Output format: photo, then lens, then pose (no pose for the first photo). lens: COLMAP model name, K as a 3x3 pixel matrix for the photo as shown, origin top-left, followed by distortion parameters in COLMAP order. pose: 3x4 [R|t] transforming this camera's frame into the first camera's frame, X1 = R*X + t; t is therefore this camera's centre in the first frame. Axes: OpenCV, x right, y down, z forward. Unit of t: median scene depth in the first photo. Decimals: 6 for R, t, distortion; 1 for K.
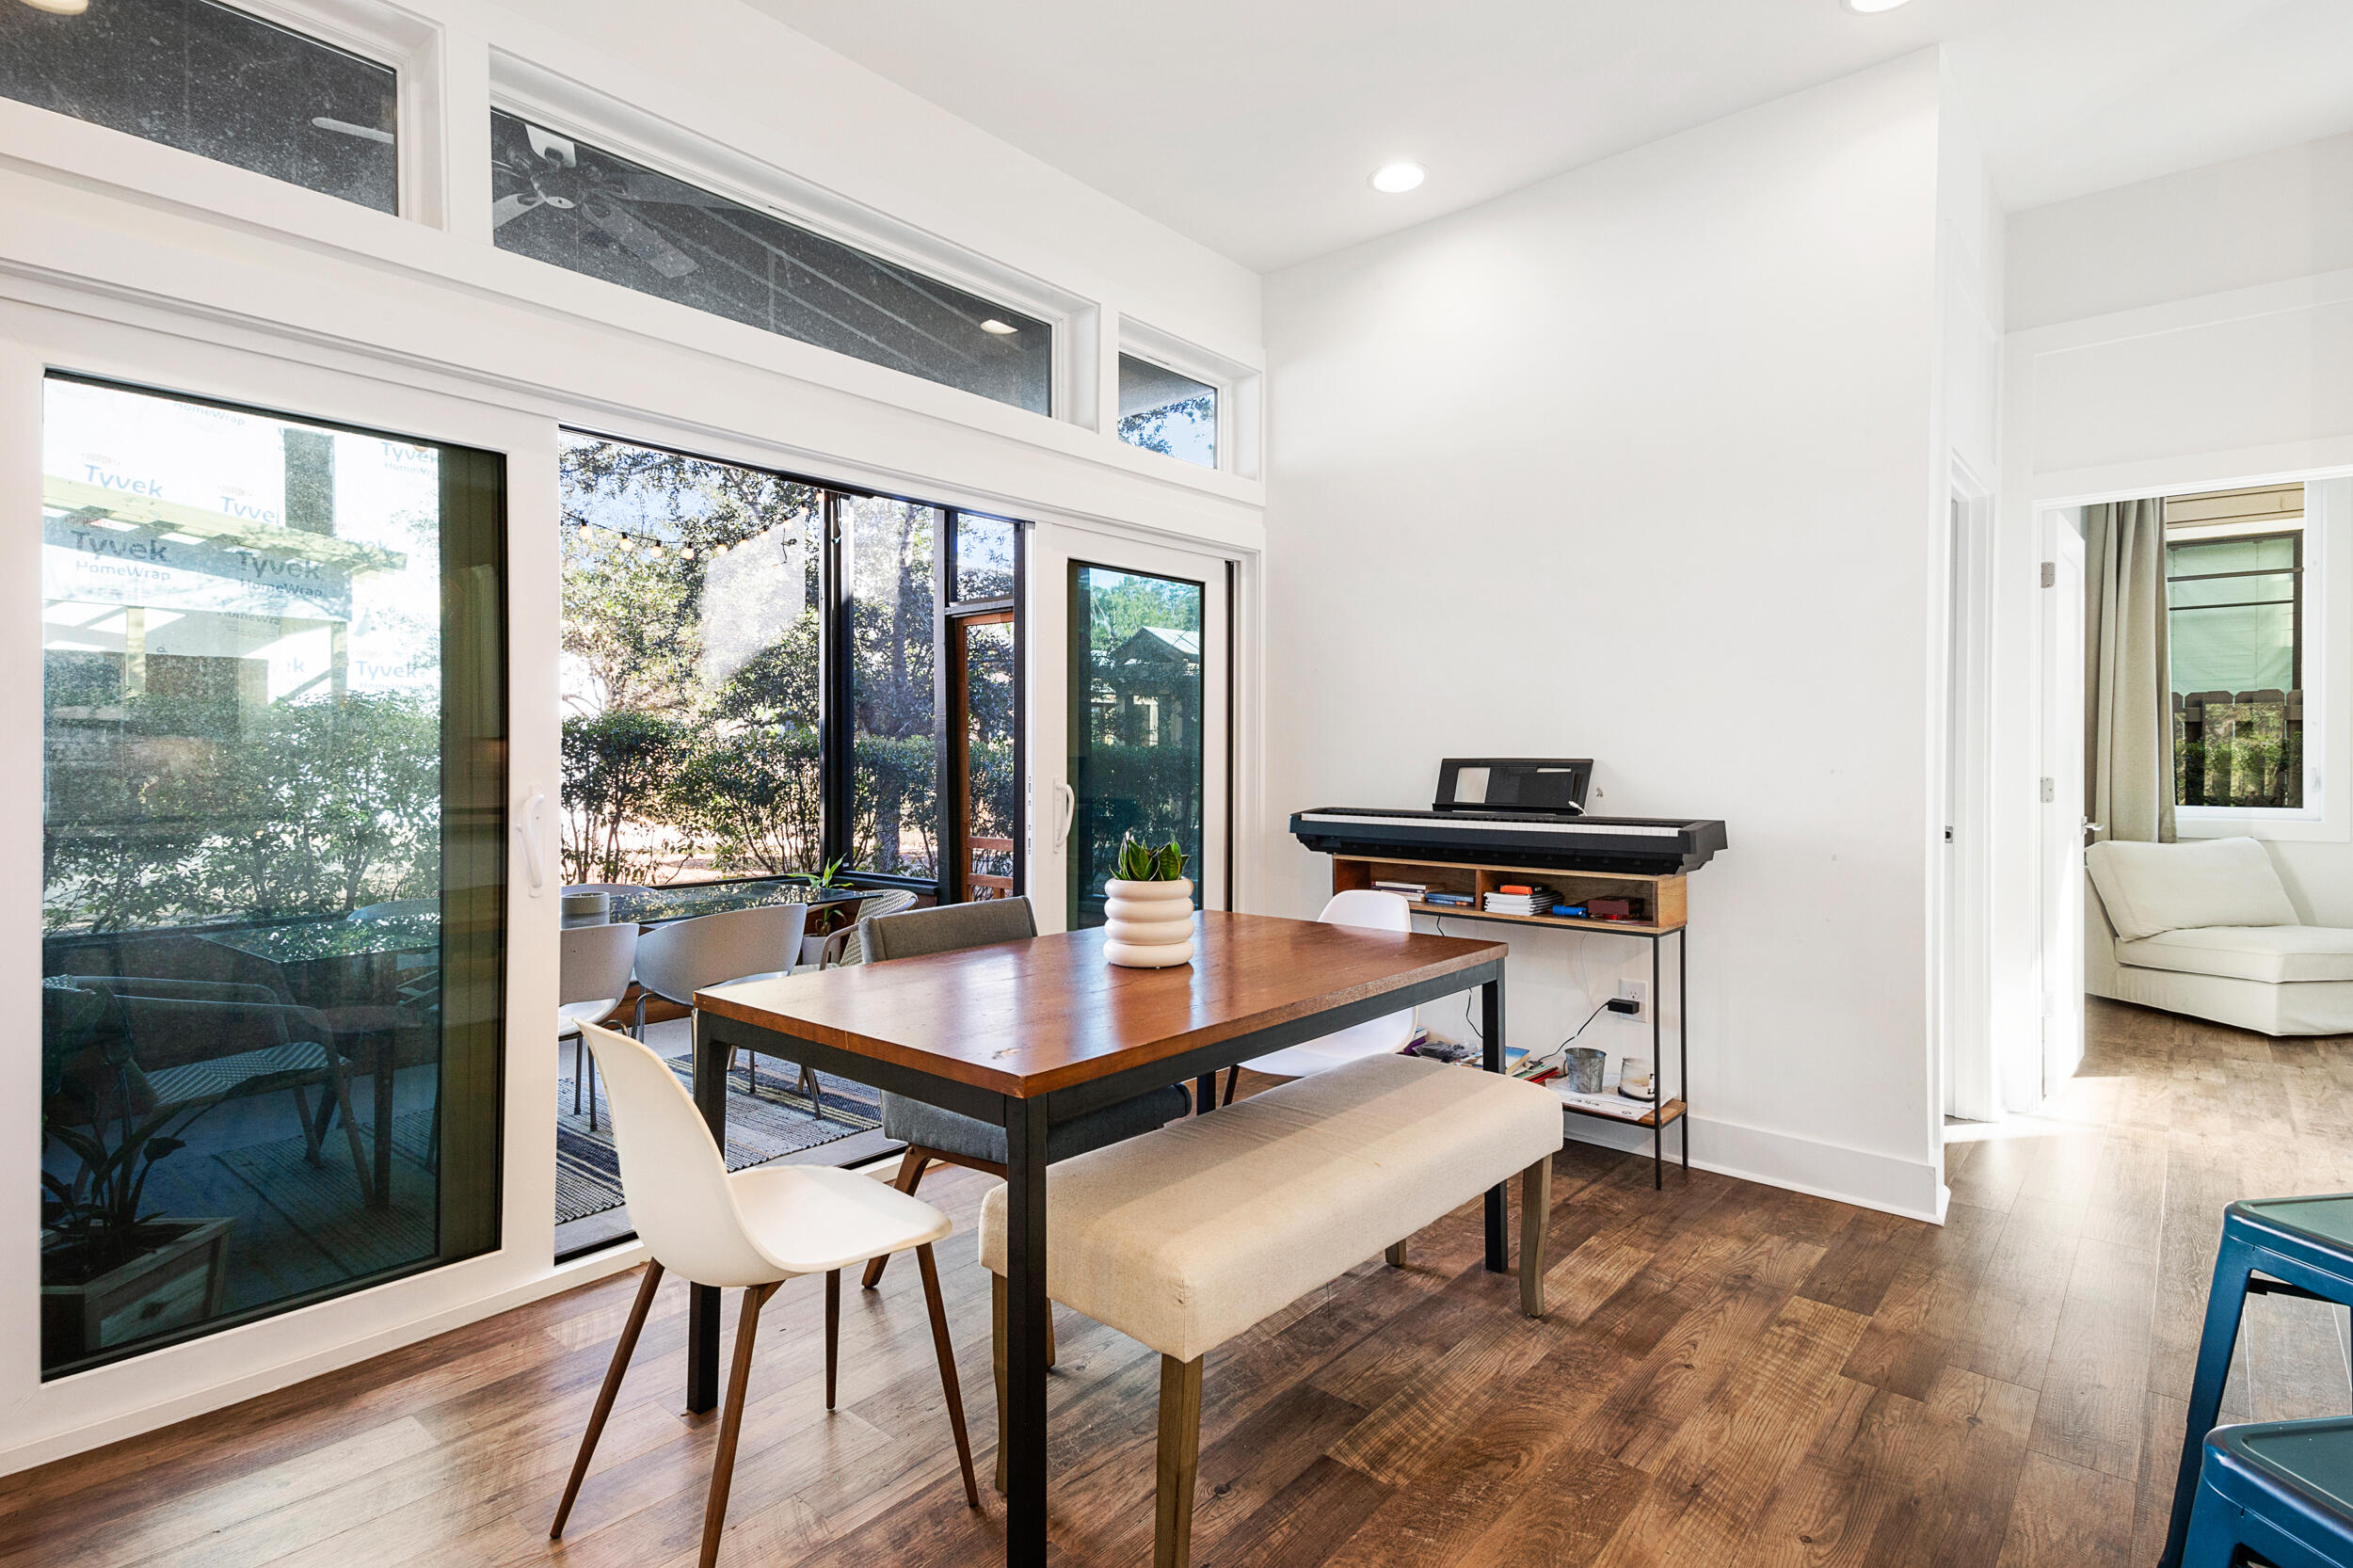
lens RADIAL K [[1157.6, 0, 1177.3], [0, 1157.6, 769.1], [0, 0, 1]] dist [0.051285, -0.014769]
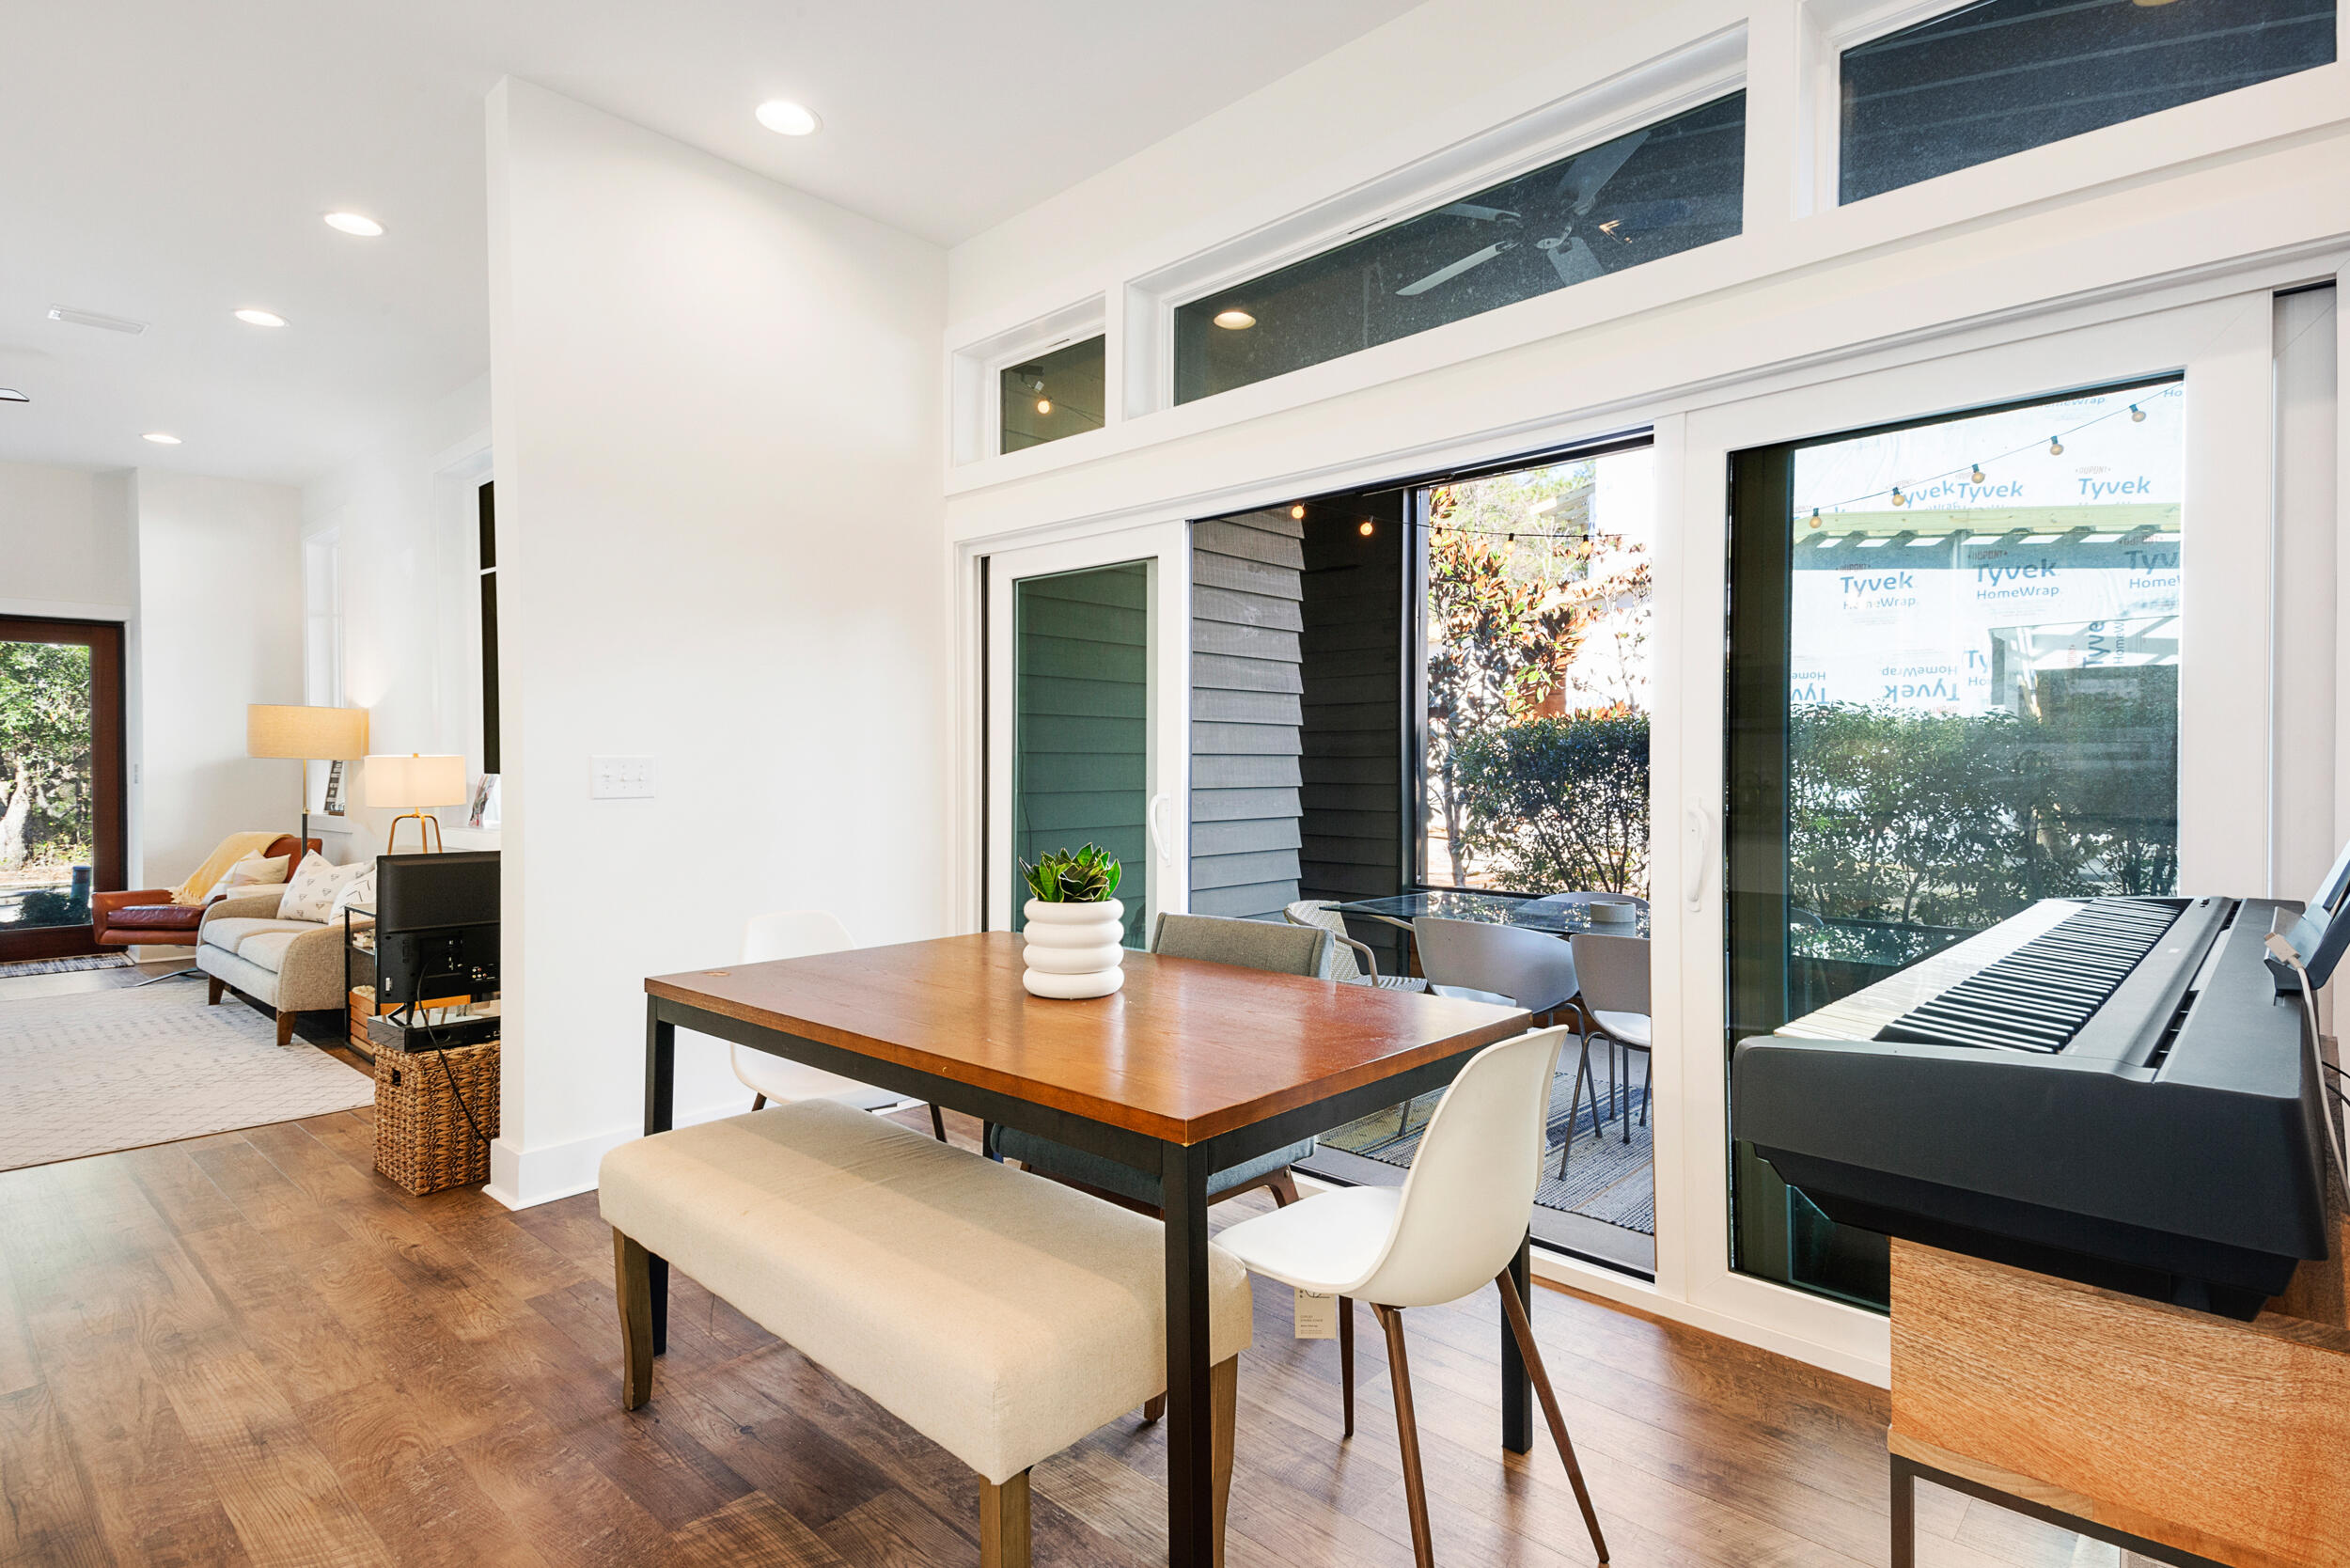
lens RADIAL K [[1156.2, 0, 1161.1], [0, 1156.2, 762.1], [0, 0, 1]] dist [0.051285, -0.014769]
pose [[-0.028025, -0.004015, -0.999599, 0.544737], [-0.008871, 0.999954, -0.003767, -0.006928], [0.999568, 0.008762, -0.028059, 0.677860]]
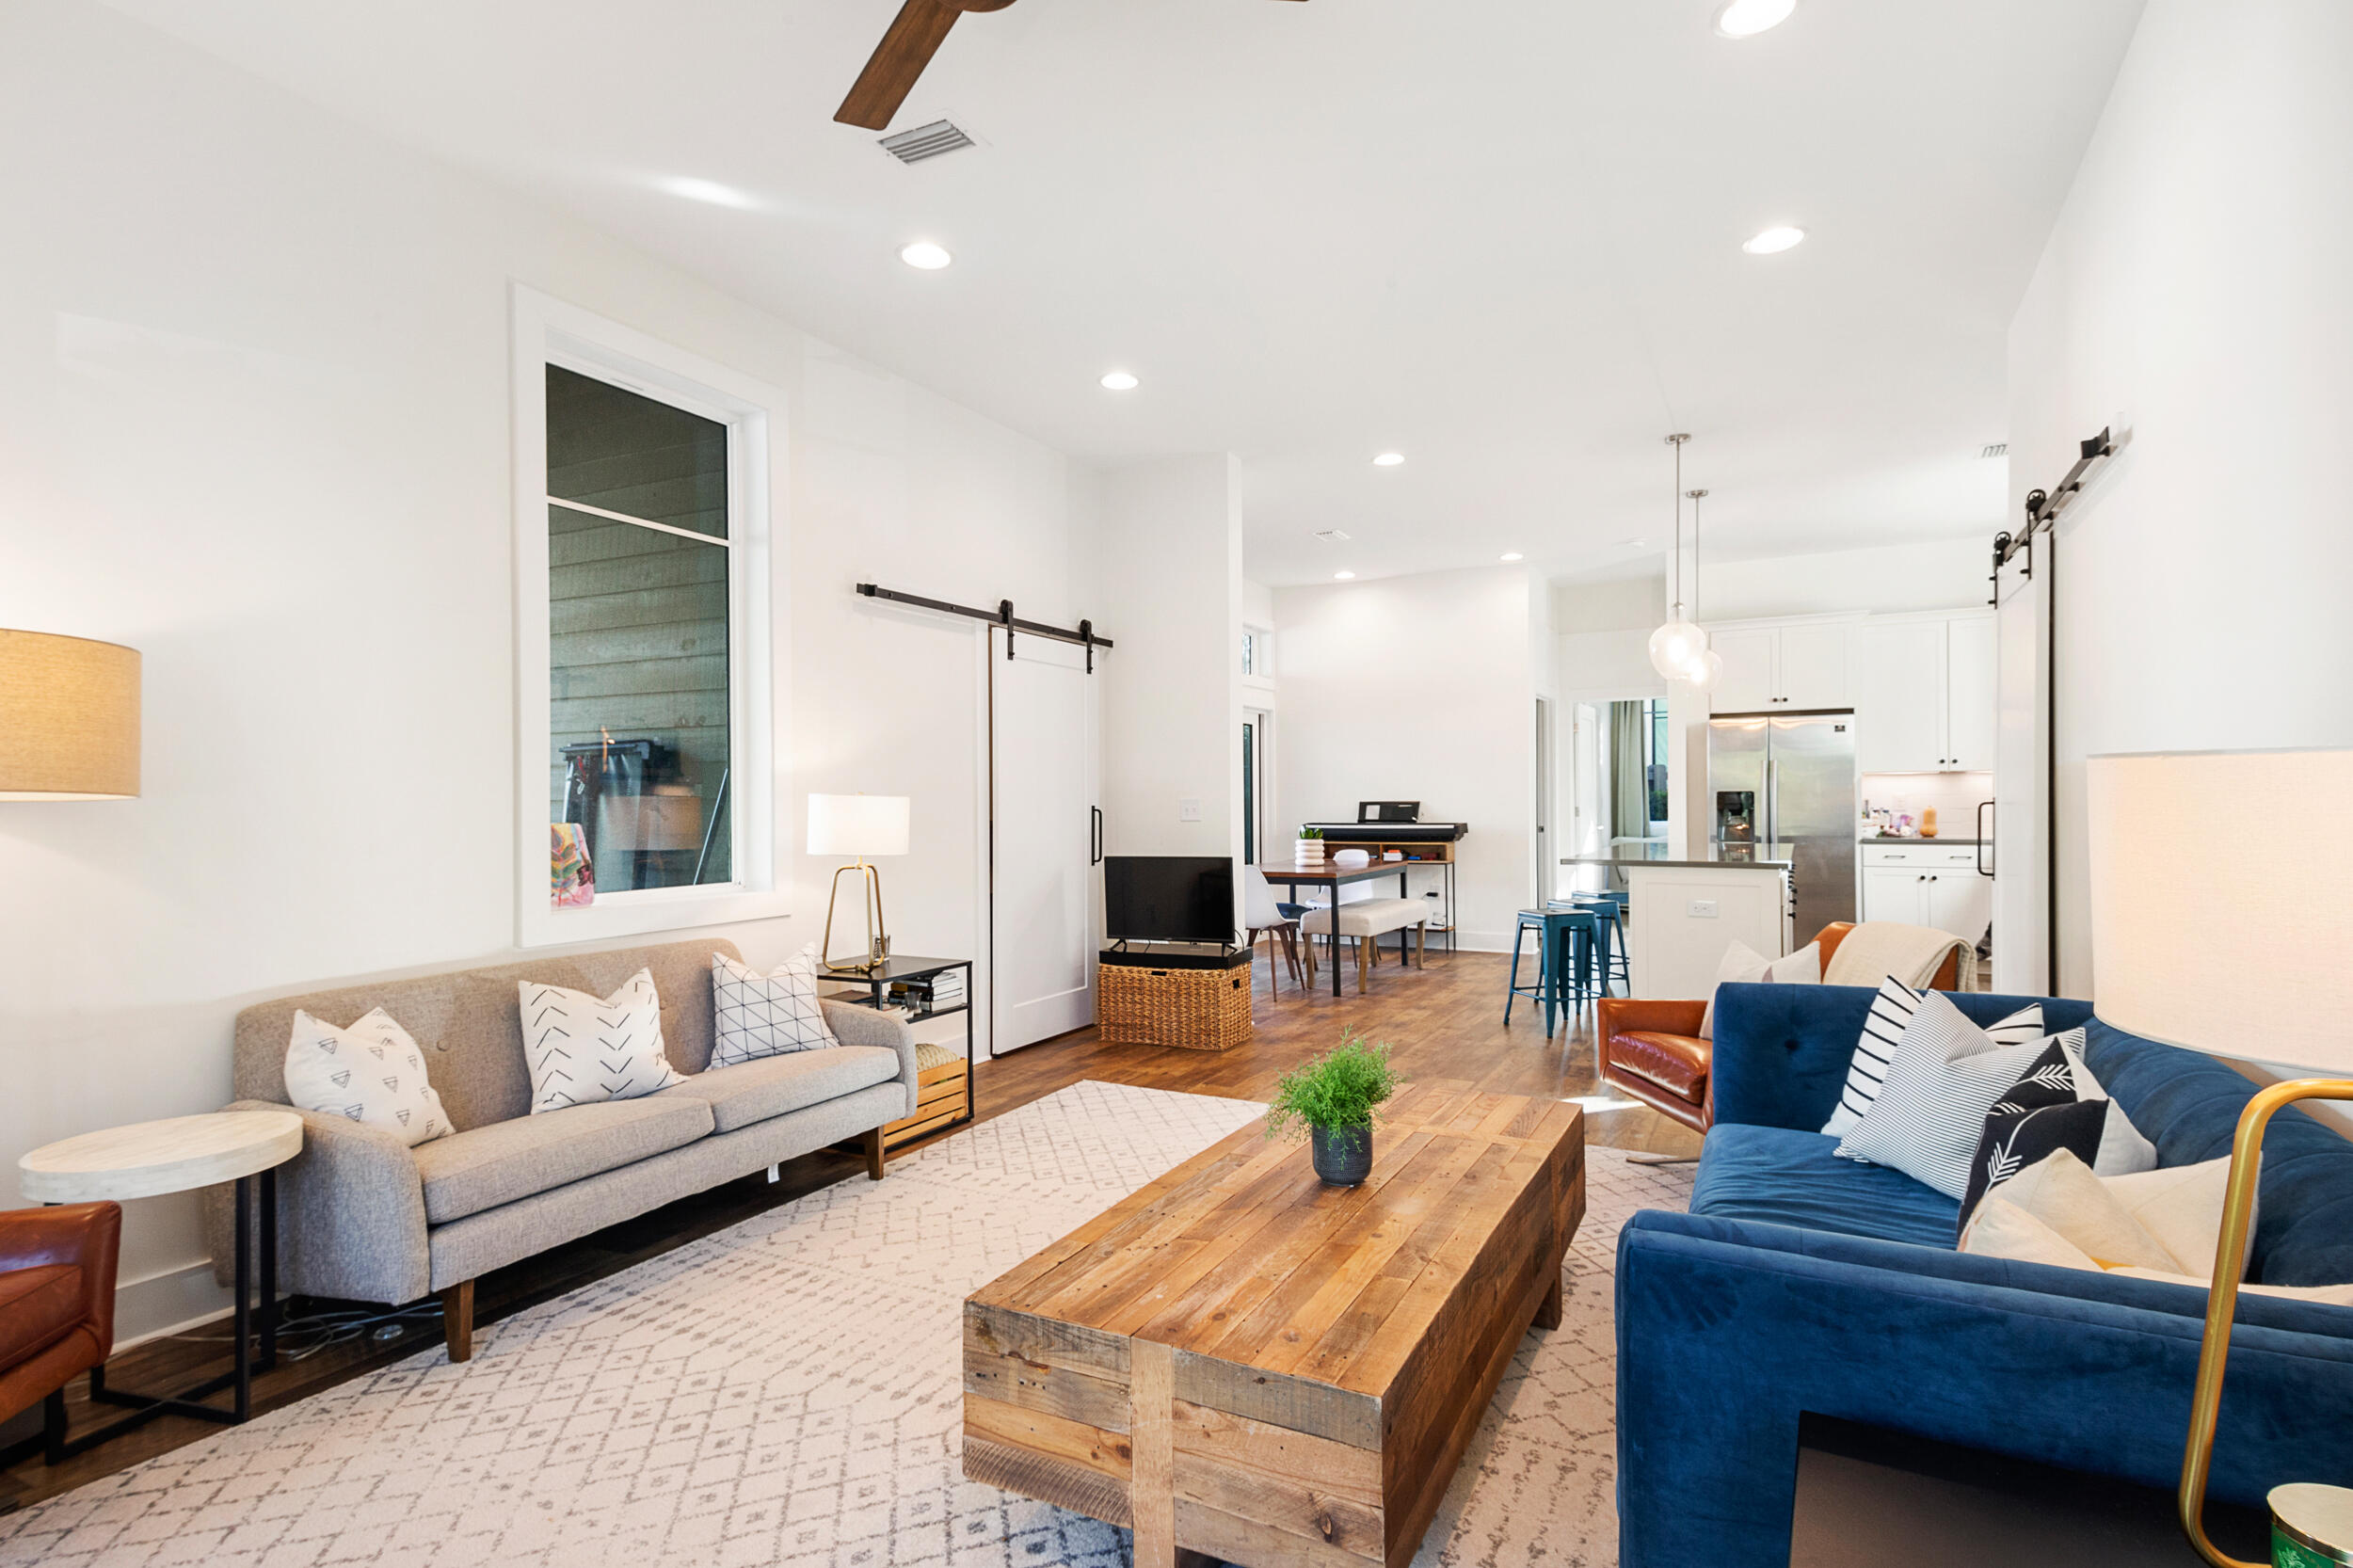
lens RADIAL K [[1157.6, 0, 1189.3], [0, 1157.6, 796.6], [0, 0, 1]] dist [0.051285, -0.014769]
pose [[0.972639, -0.007831, 0.232192, -0.719438], [0.011027, 0.999861, -0.012469, 0.007276], [-0.232062, 0.014689, 0.972590, -1.353529]]
